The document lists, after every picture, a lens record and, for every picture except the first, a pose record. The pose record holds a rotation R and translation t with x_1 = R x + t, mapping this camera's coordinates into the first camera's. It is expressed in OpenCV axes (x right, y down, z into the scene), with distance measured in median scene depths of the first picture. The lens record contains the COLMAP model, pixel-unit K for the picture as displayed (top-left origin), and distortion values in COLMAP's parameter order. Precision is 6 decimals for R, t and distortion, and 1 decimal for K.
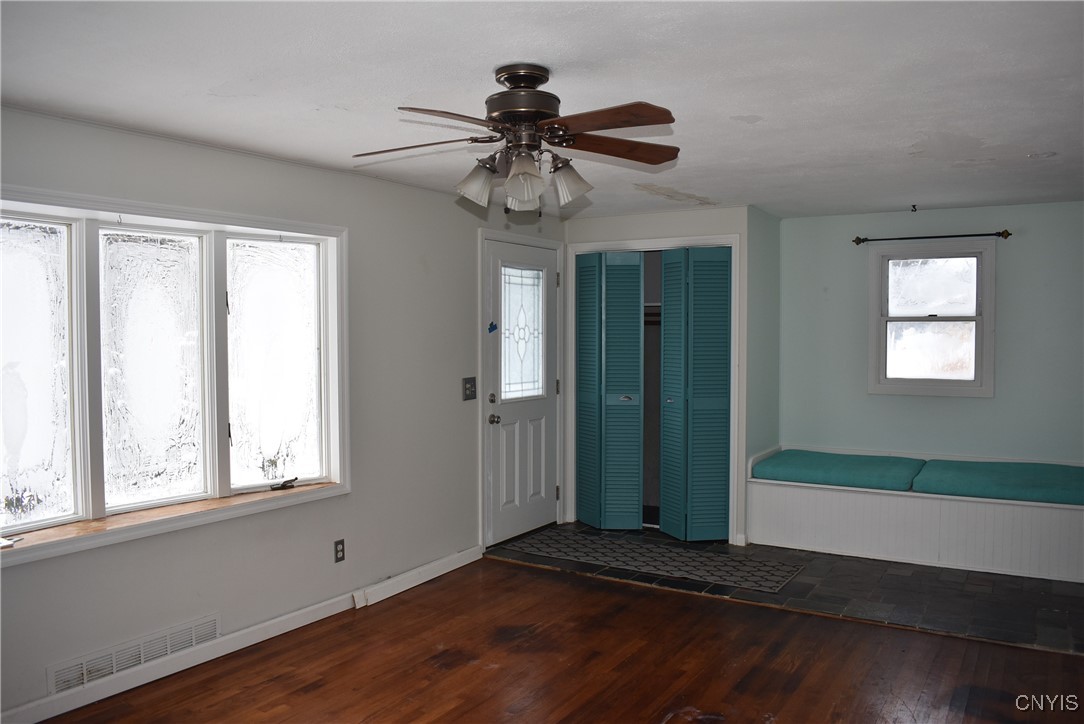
lens RADIAL K [[849.8, 0, 540.2], [0, 849.8, 364.3], [0, 0, 1]] dist [-0.096705, 0.016843]
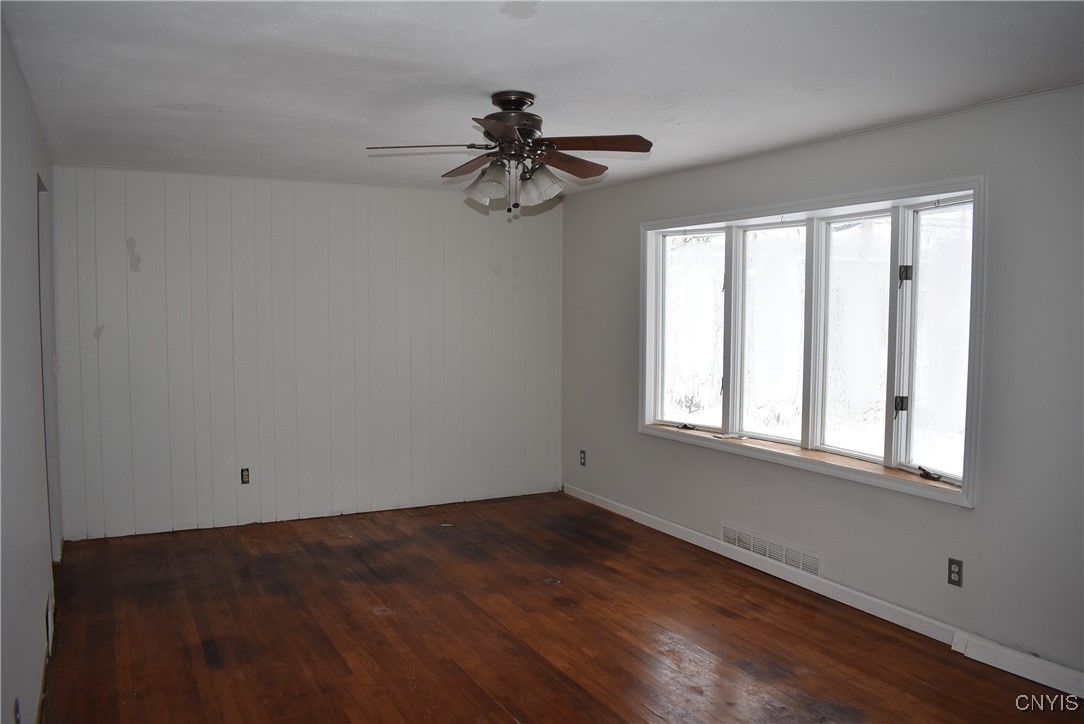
lens RADIAL K [[849.8, 0, 540.3], [0, 849.8, 361.1], [0, 0, 1]] dist [-0.096705, 0.016843]
pose [[-0.504357, 0.057488, -0.861579, 0.724063], [-0.035748, 0.995536, 0.087353, -0.046010], [0.862755, 0.074857, -0.500050, 1.146926]]
